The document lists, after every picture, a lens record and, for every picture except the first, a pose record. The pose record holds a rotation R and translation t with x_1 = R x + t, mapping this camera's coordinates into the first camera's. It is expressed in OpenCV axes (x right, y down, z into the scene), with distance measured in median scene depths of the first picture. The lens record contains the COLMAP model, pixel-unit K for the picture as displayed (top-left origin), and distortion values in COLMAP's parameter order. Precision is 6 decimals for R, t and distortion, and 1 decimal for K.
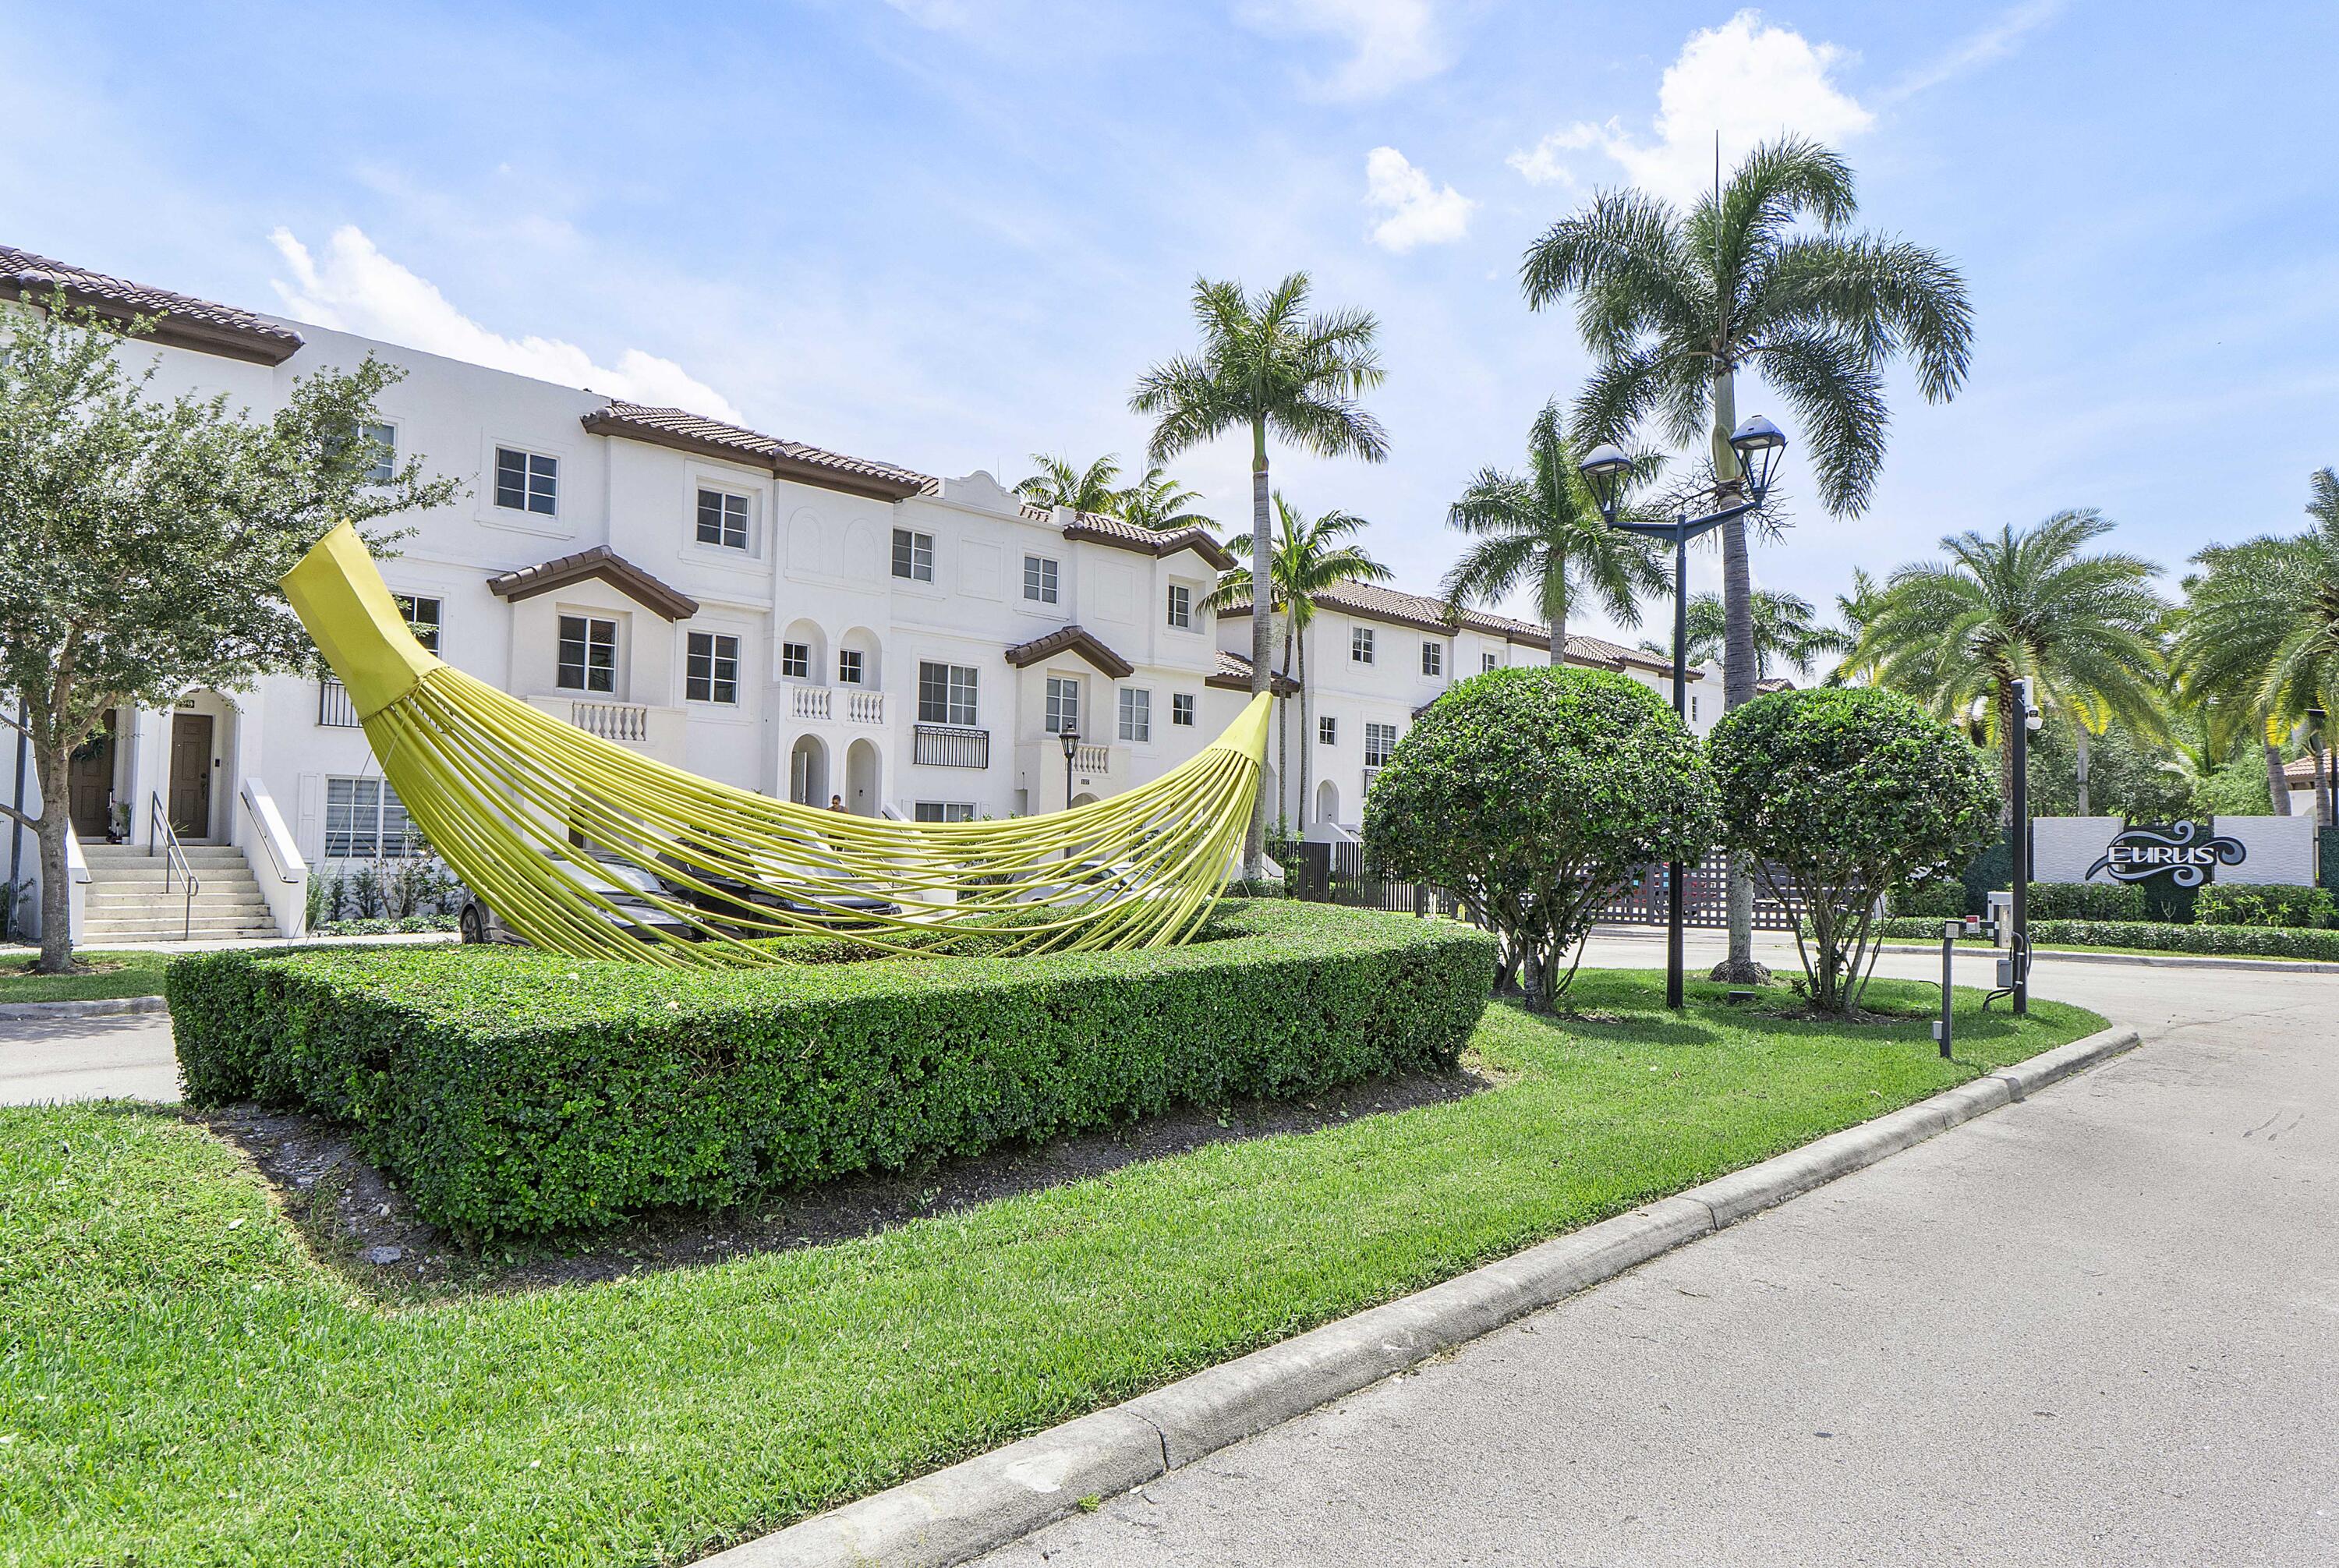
lens RADIAL K [[1484.6, 0, 1180.9], [0, 1484.6, 801.6], [0, 0, 1]] dist [-0.002397, -0.001401]
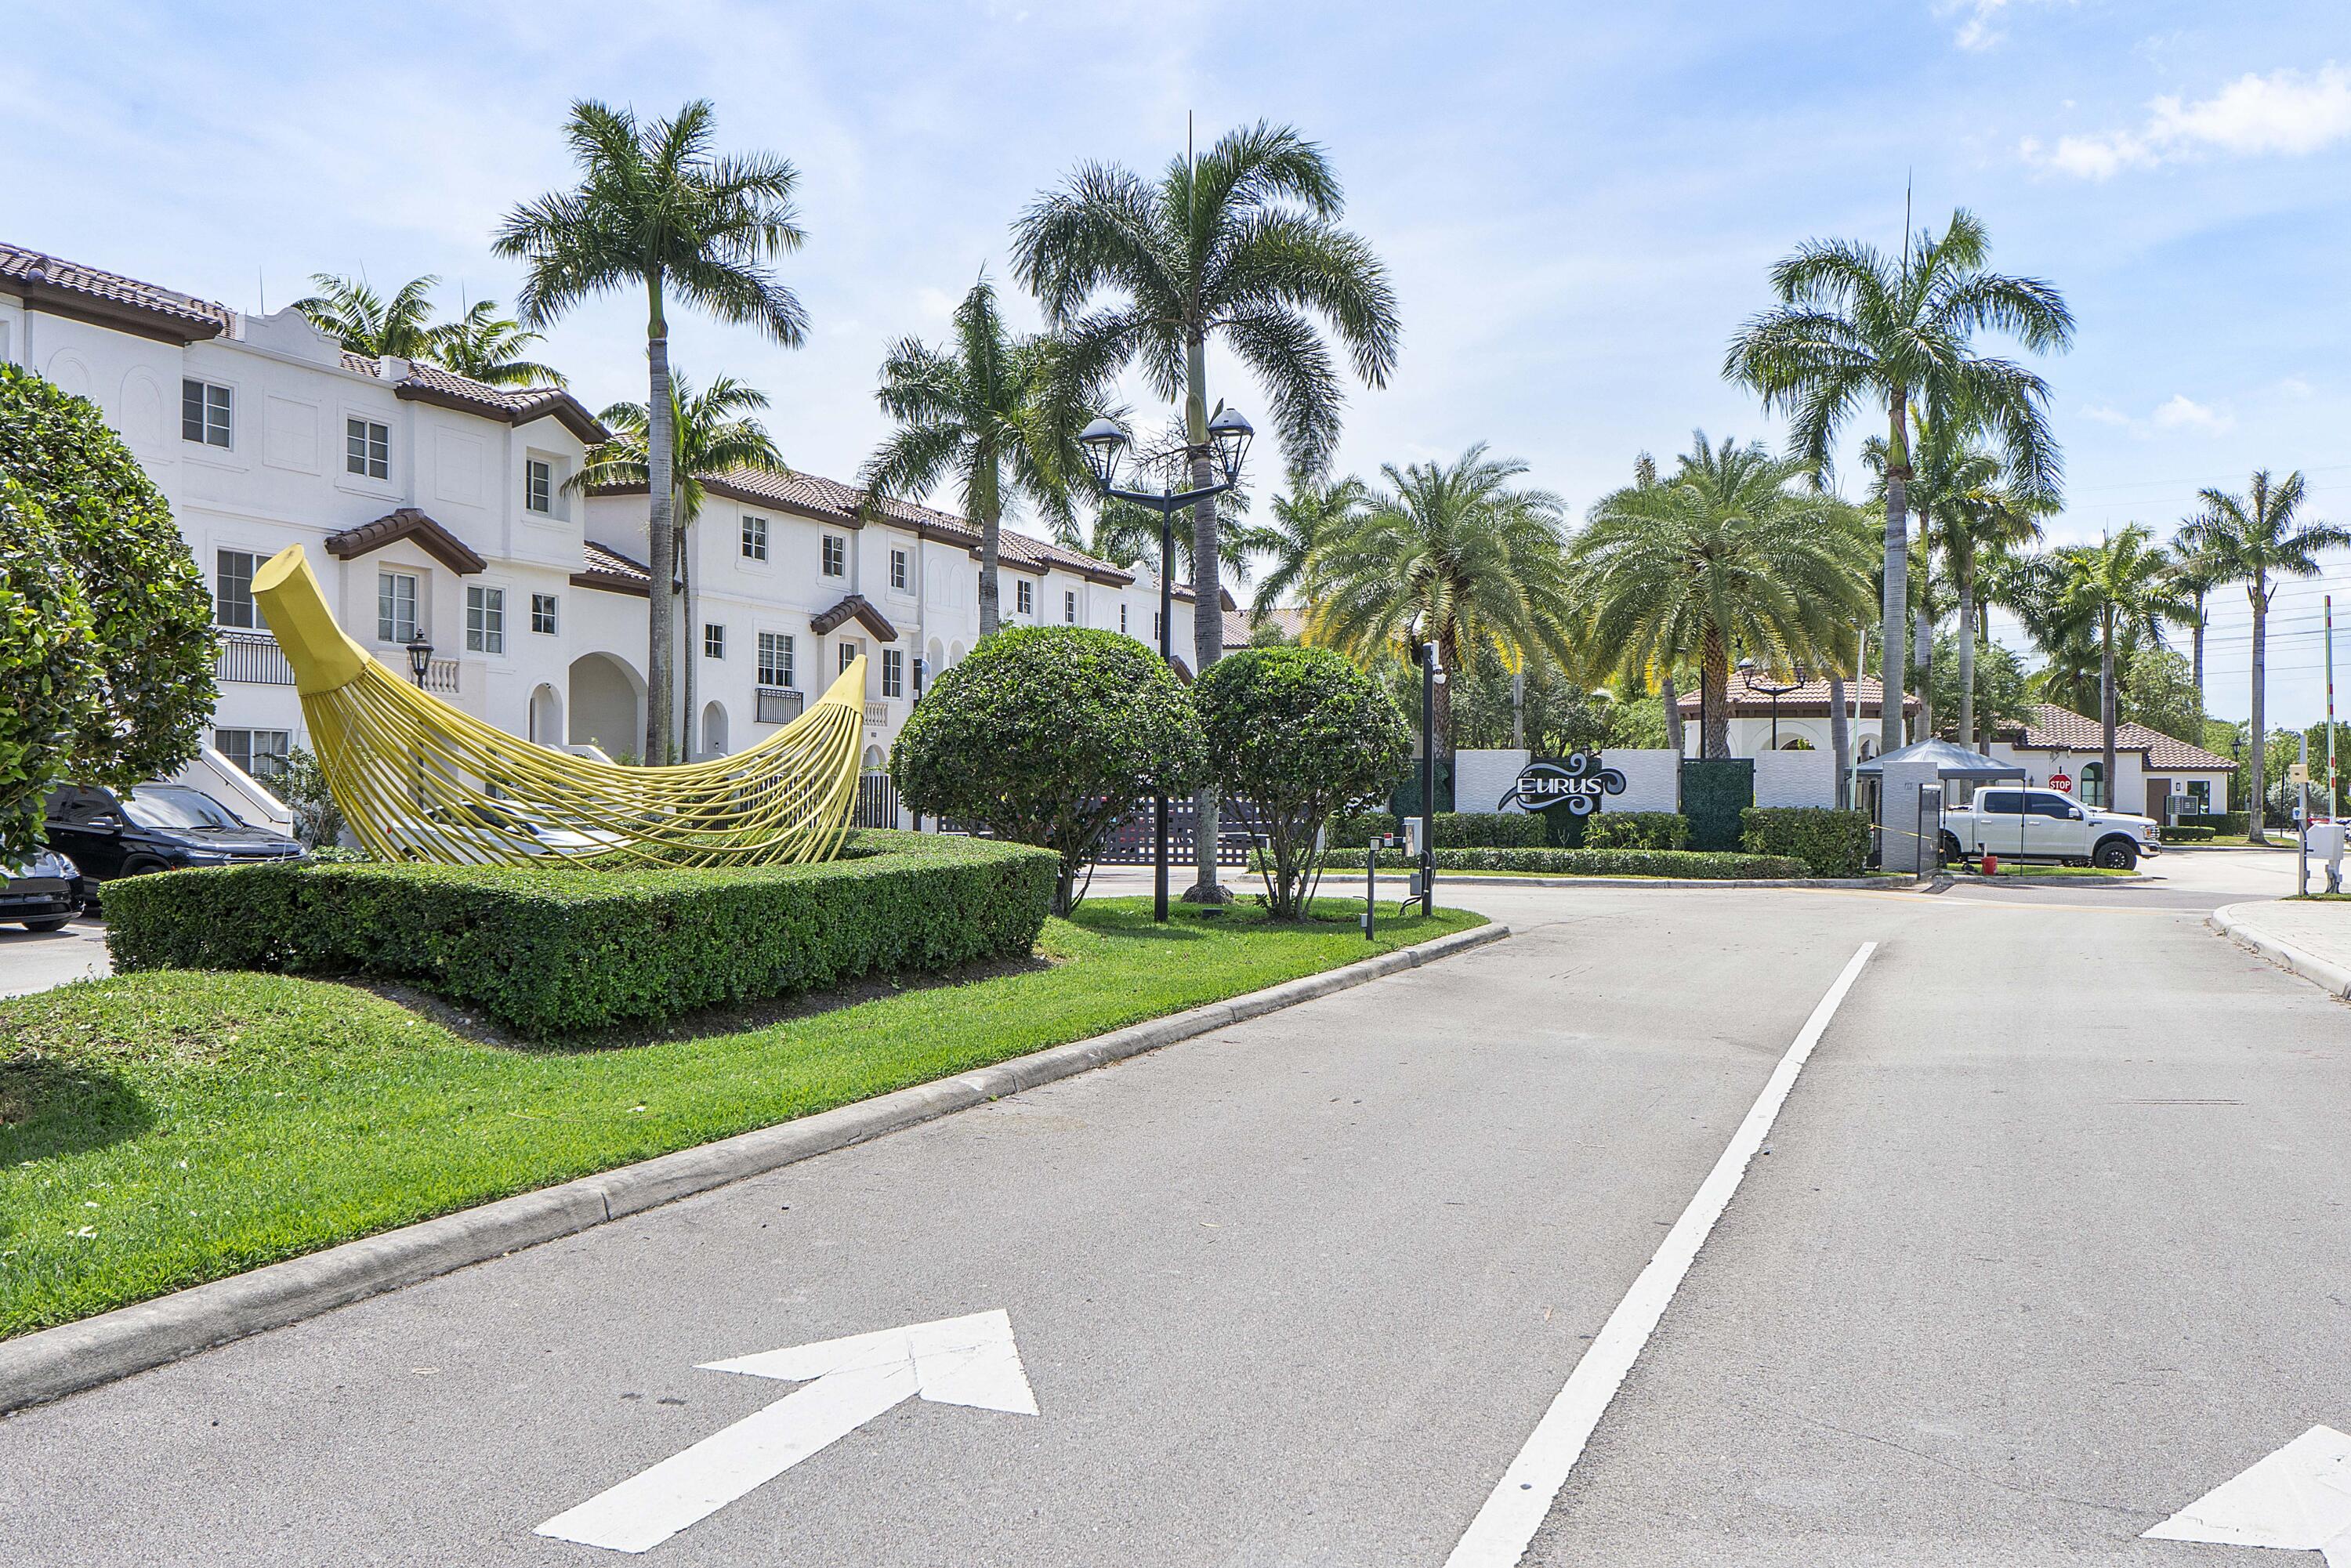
lens RADIAL K [[2025.3, 0, 1175.5], [0, 2025.3, 784.0], [0, 0, 1]] dist [0.039149, -0.002318]
pose [[0.931749, -0.006129, 0.363051, -0.099294], [-0.005798, 0.999479, 0.031753, -0.007818], [-0.363056, -0.031691, 0.931228, -0.203104]]
